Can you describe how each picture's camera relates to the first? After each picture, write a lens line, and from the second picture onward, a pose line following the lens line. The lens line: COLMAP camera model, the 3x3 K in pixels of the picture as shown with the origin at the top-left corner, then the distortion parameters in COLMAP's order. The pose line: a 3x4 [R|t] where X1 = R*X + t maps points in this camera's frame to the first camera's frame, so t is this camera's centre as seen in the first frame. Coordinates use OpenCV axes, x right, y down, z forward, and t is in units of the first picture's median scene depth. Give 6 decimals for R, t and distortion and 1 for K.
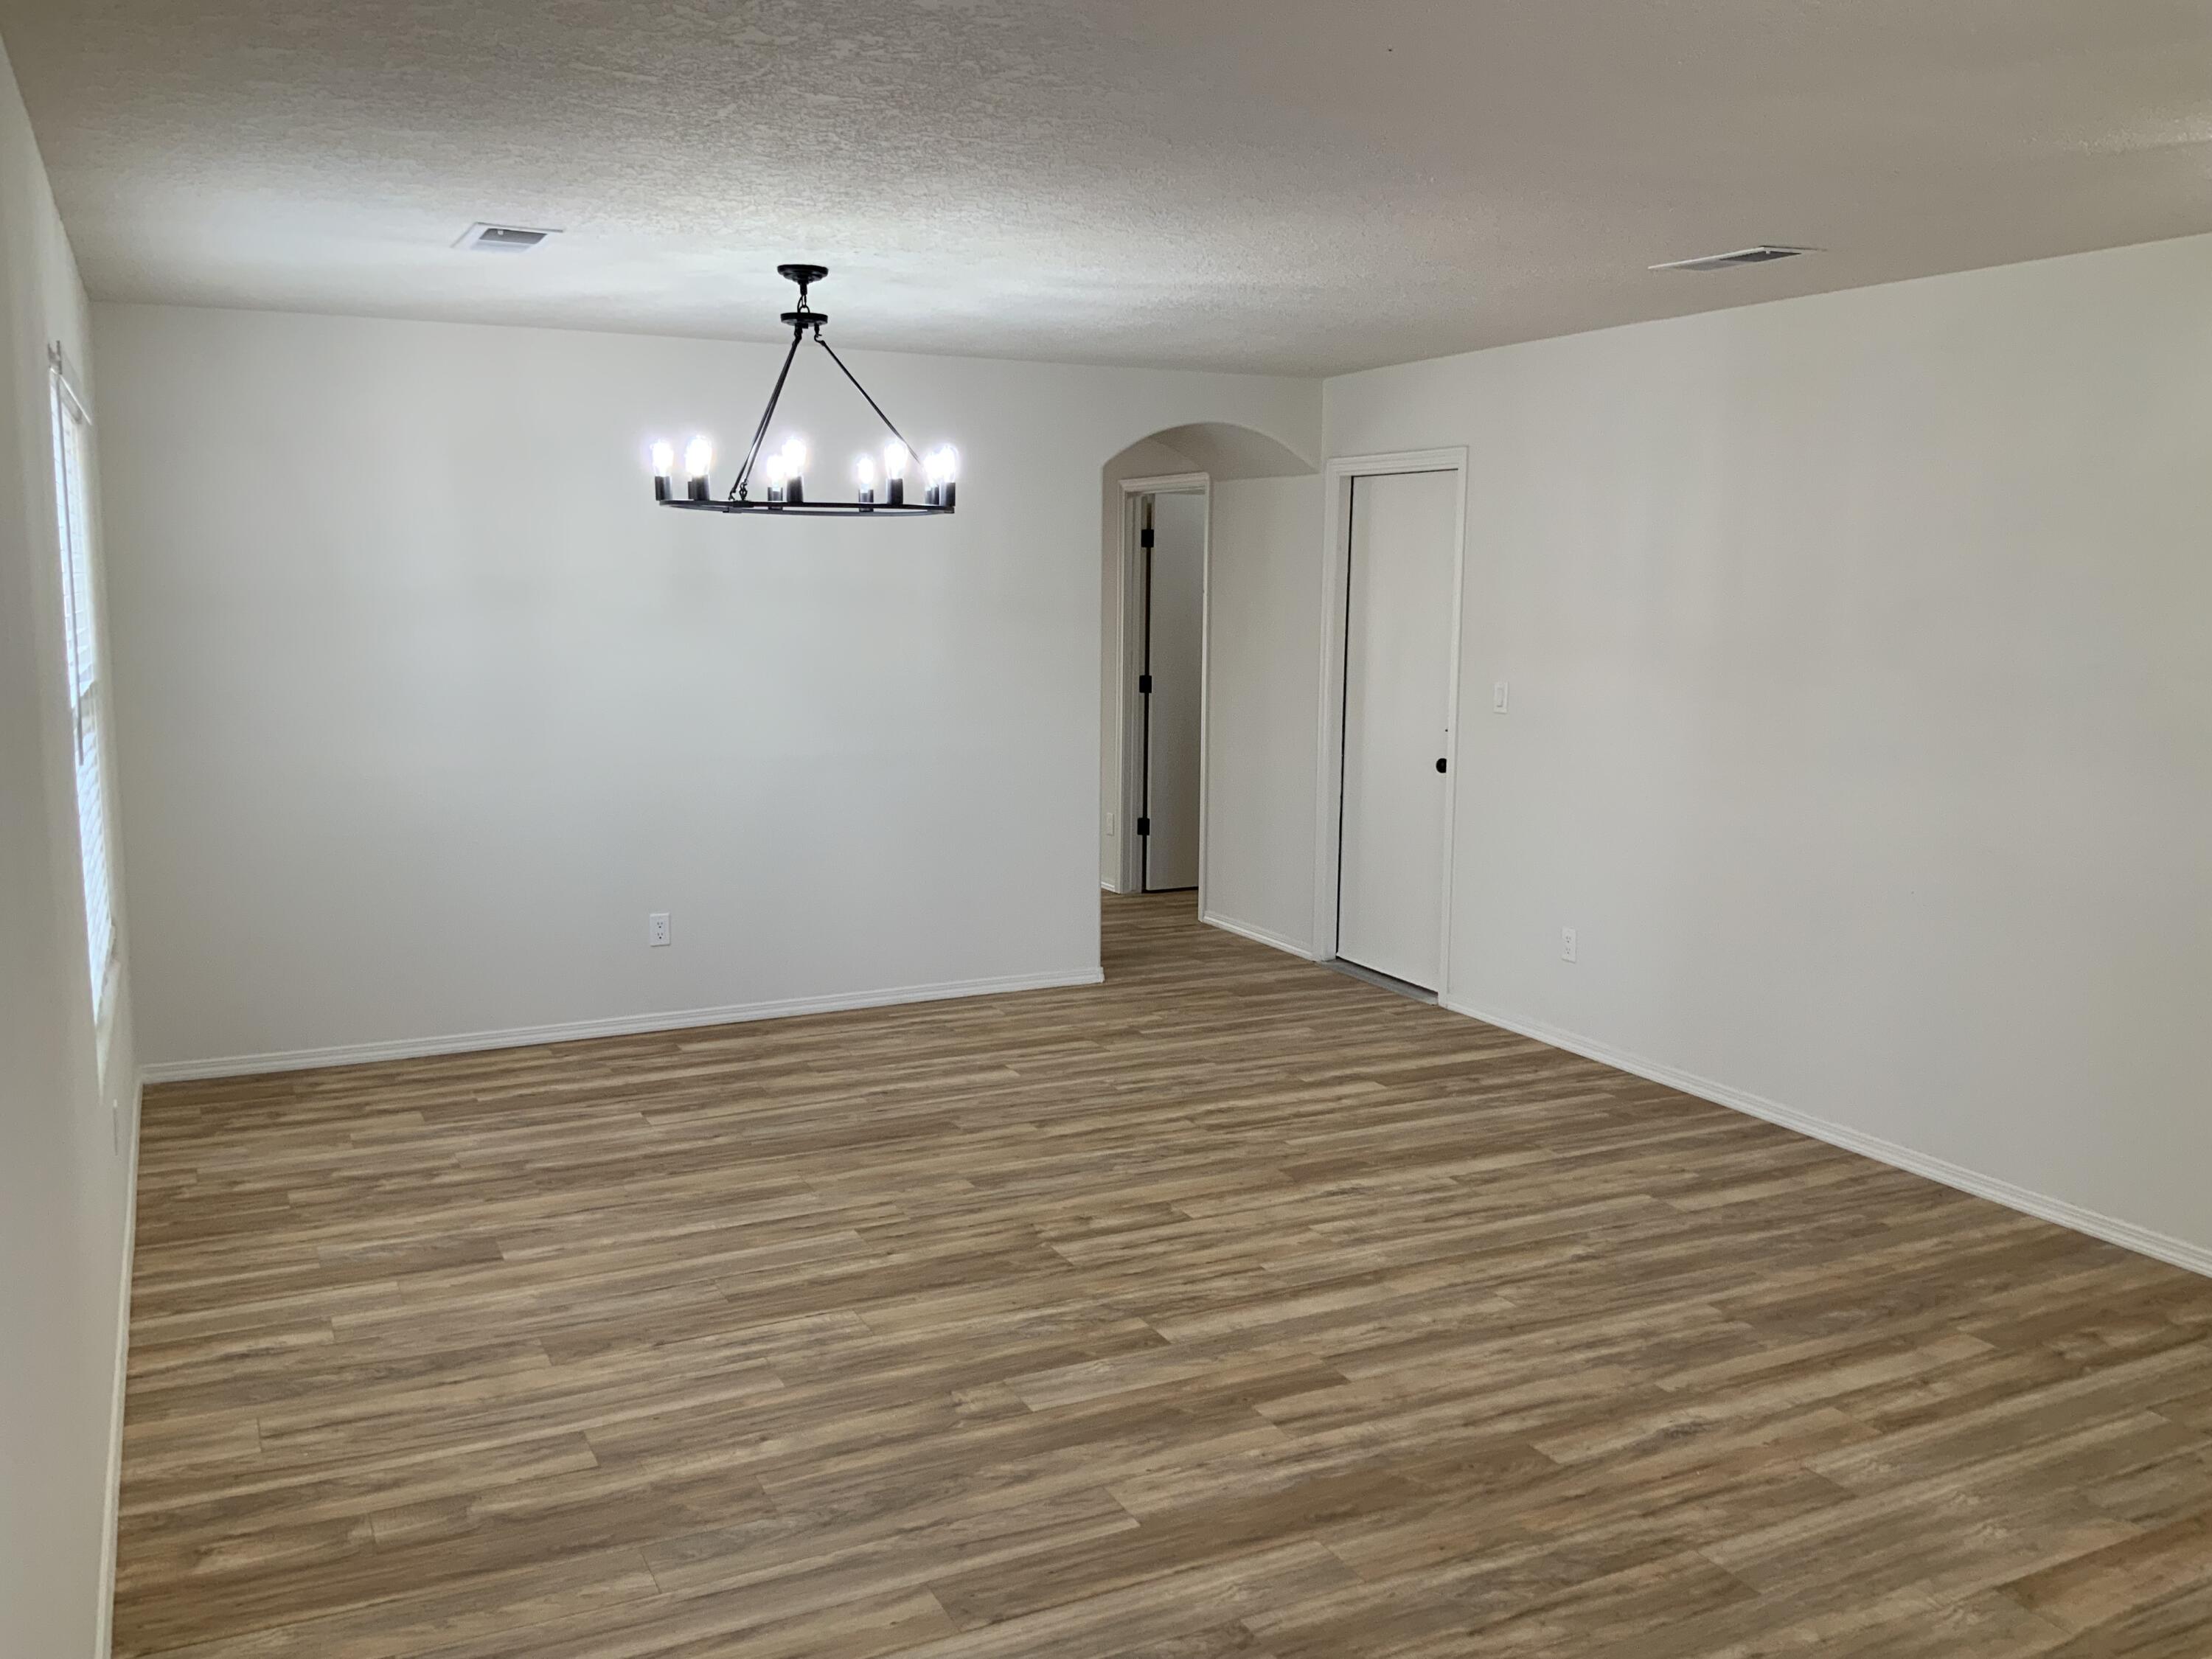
lens RADIAL K [[1831.0, 0, 1103.1], [0, 1831.0, 818.5], [0, 0, 1]] dist [0.120107, -0.240311]
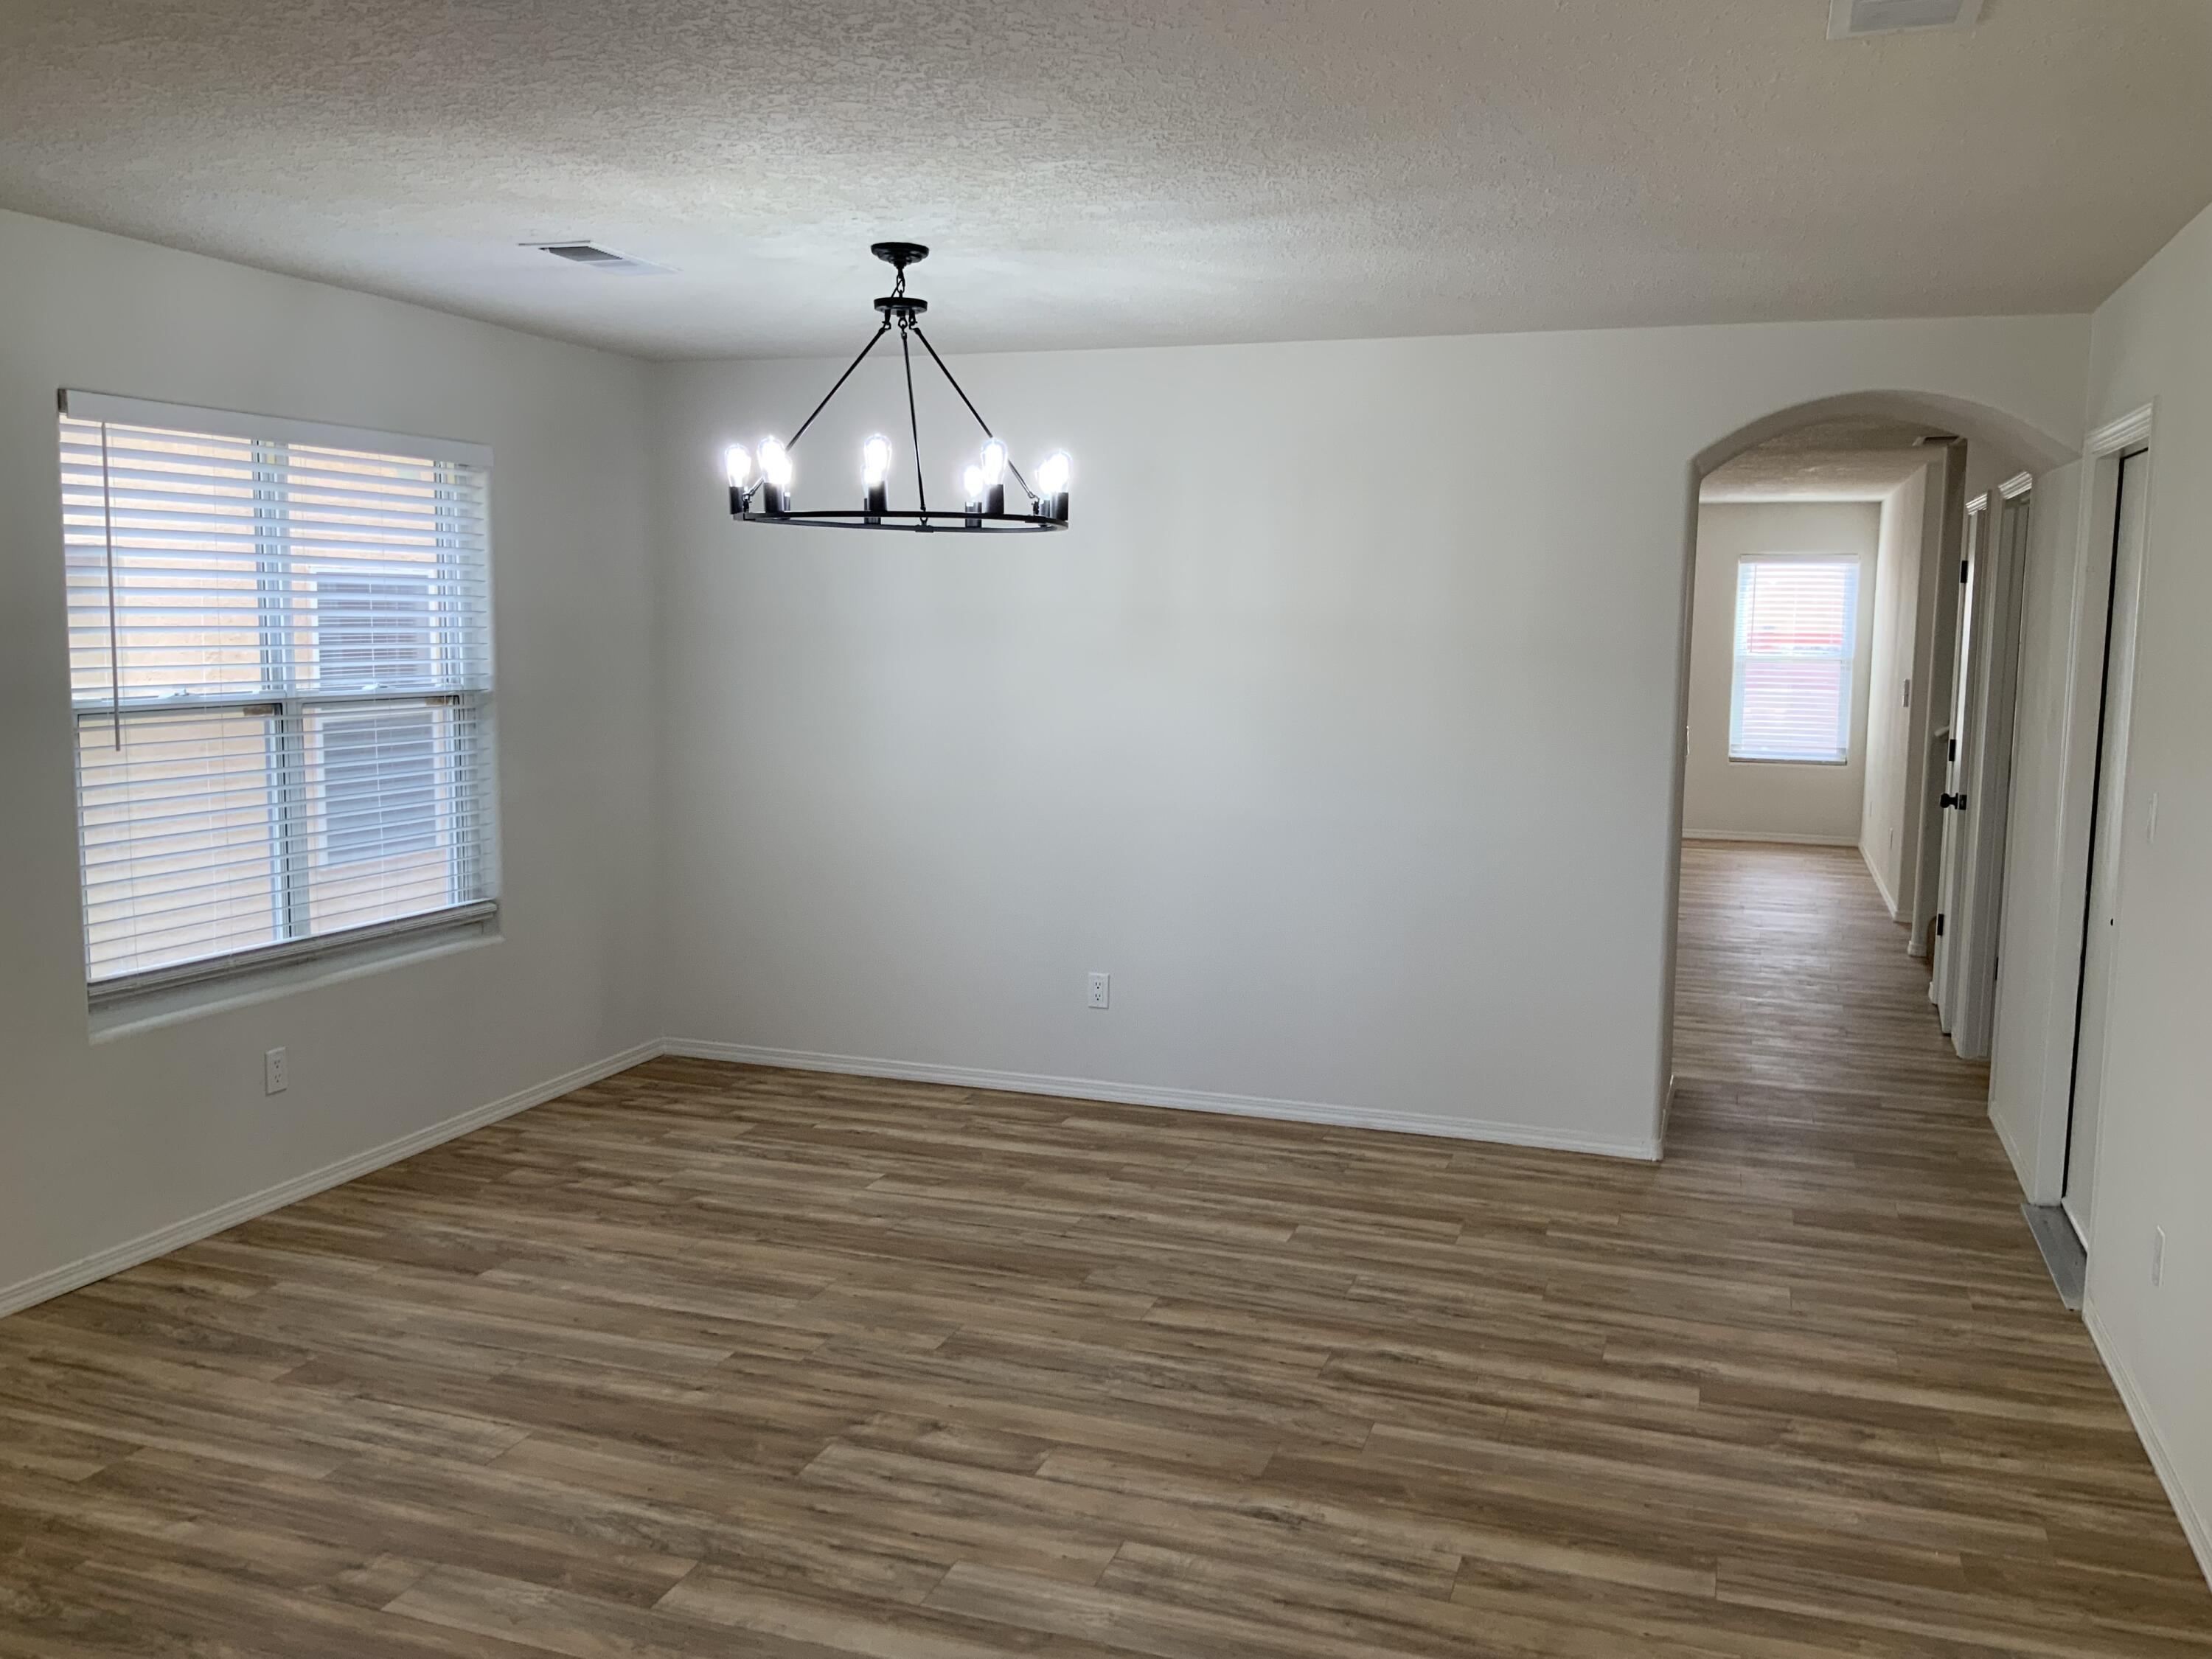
lens RADIAL K [[1831.0, 0, 1103.1], [0, 1831.0, 818.5], [0, 0, 1]] dist [0.120107, -0.240311]
pose [[0.697064, 0.084520, -0.712010, 0.554728], [-0.105104, 0.994346, 0.015138, -0.053872], [0.709264, 0.064283, 0.702006, 0.475463]]
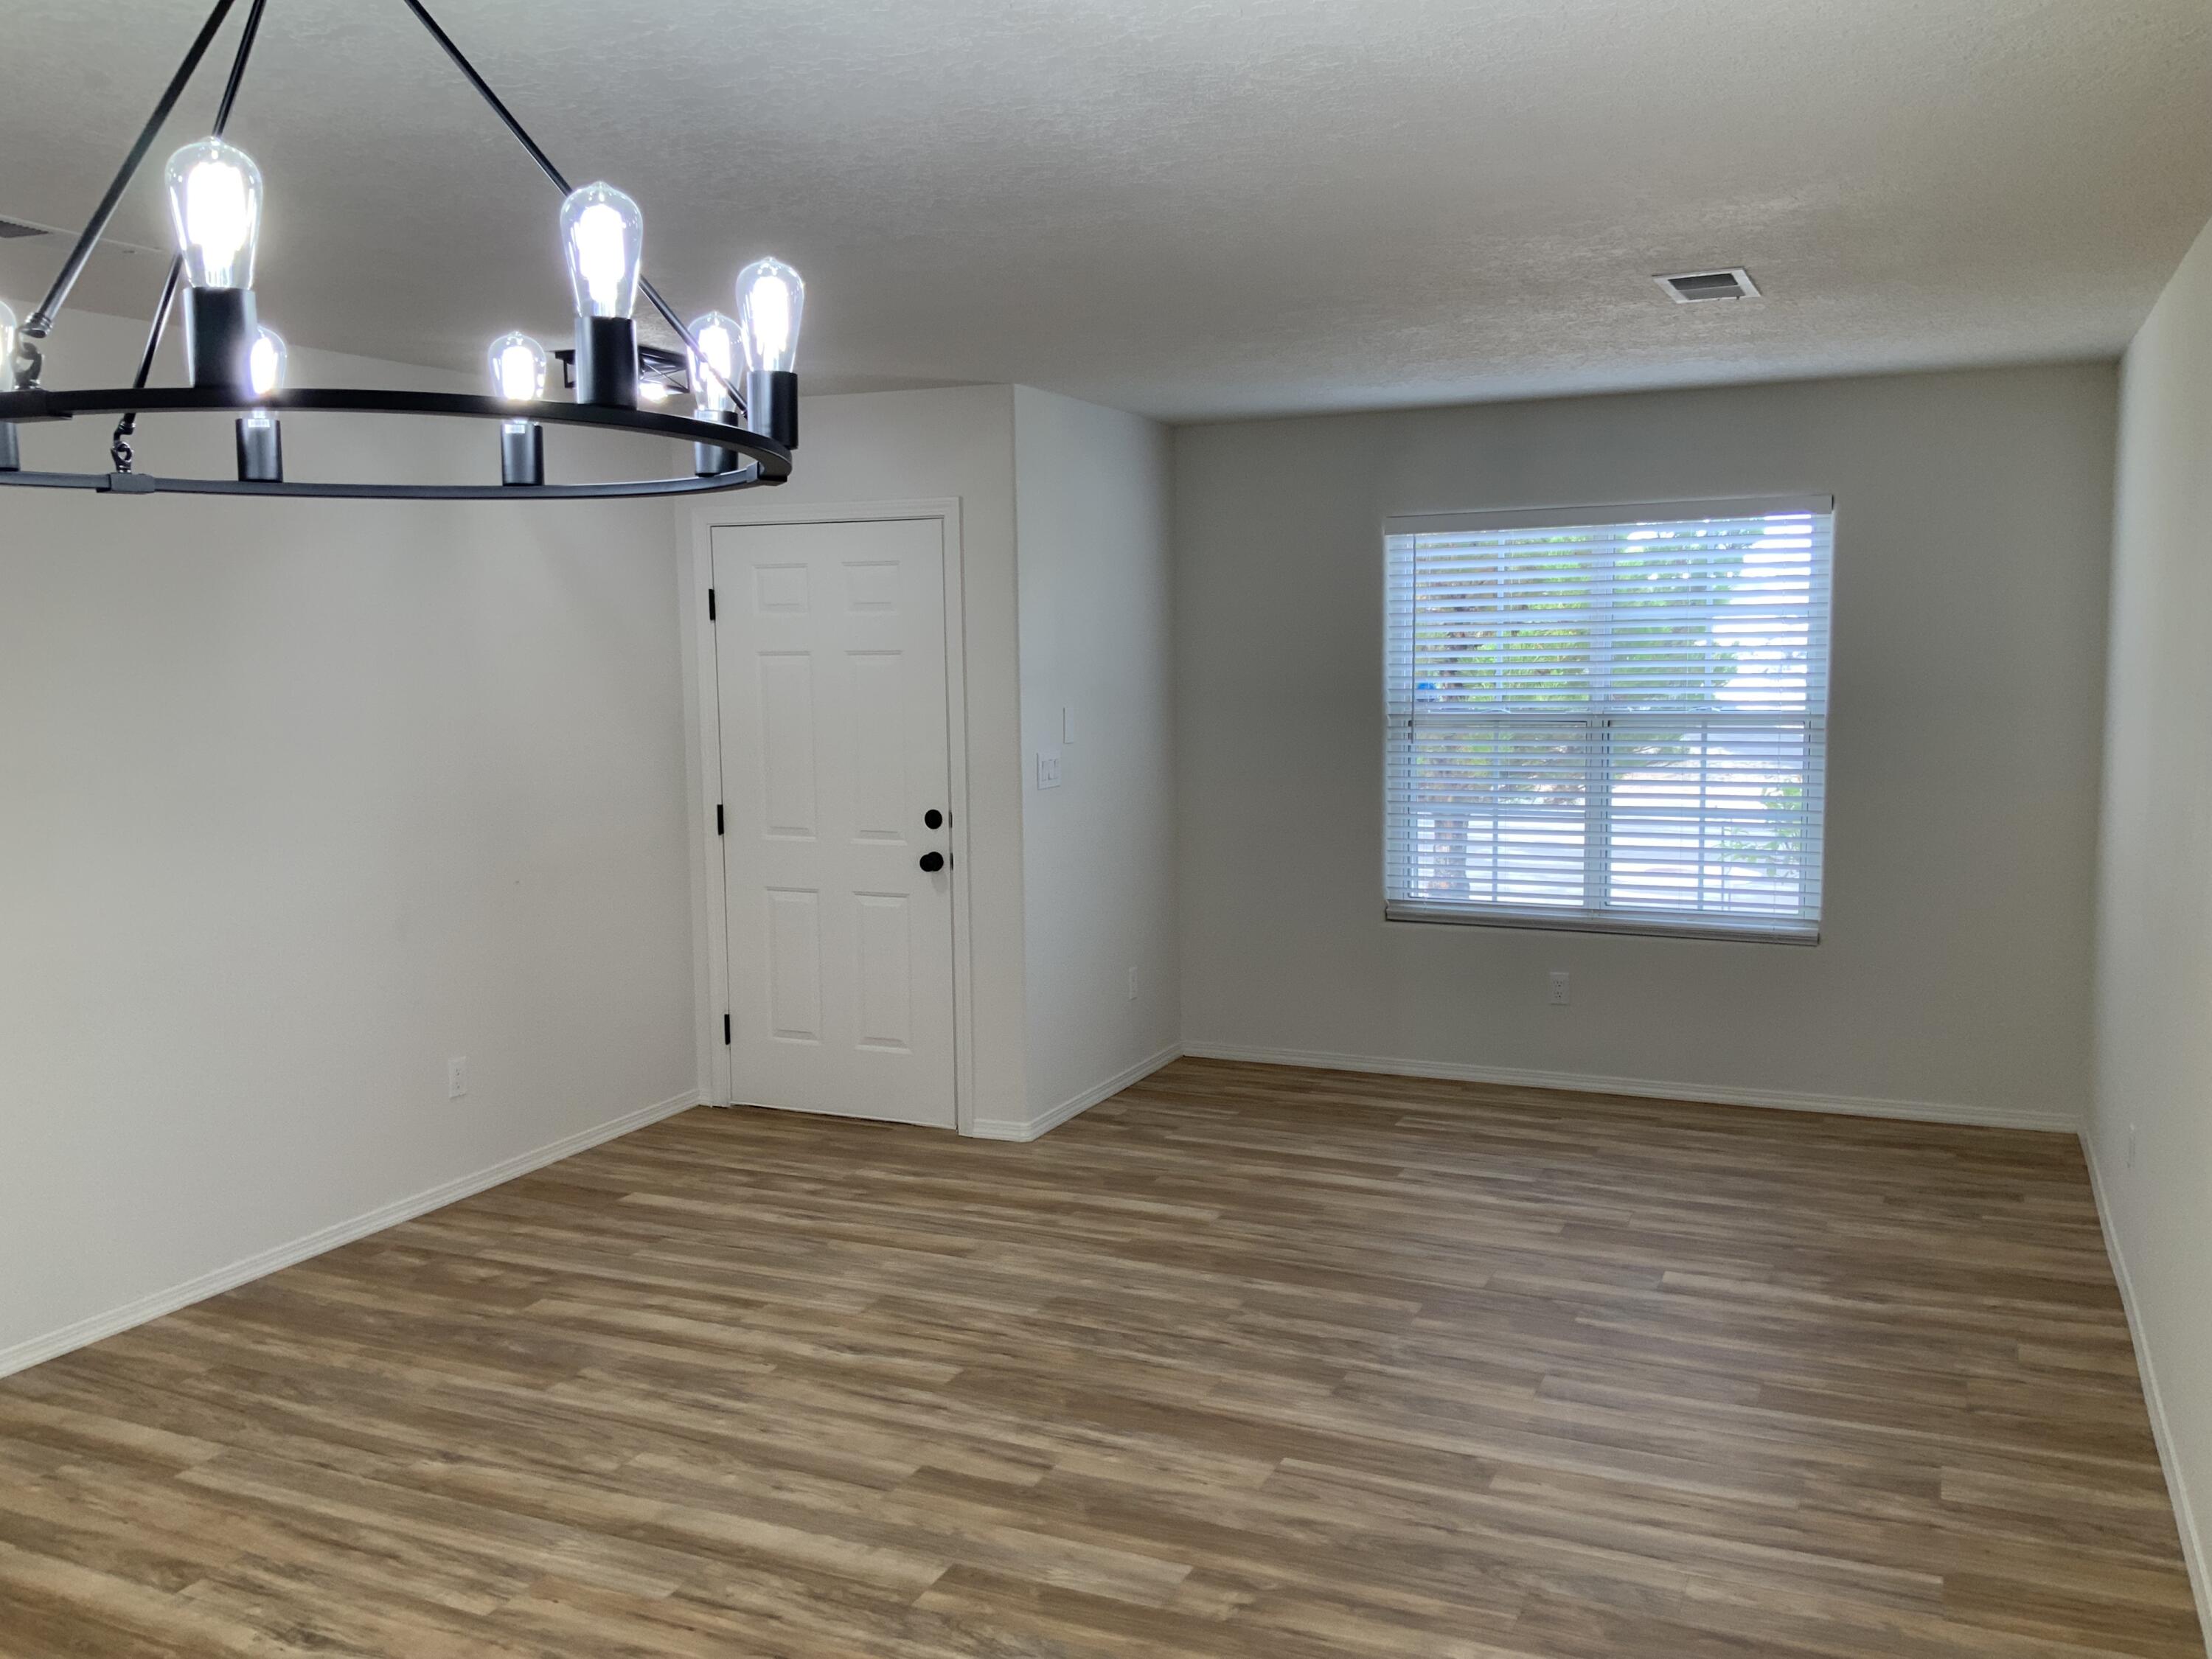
lens RADIAL K [[1816.3, 0, 1094.6], [0, 1816.3, 826.0], [0, 0, 1]] dist [0.062084, -0.124270]
pose [[-0.628038, -0.080368, 0.774022, -0.504982], [0.113881, 0.974452, 0.193582, -0.158410], [-0.769805, 0.209723, -0.602840, 1.130922]]
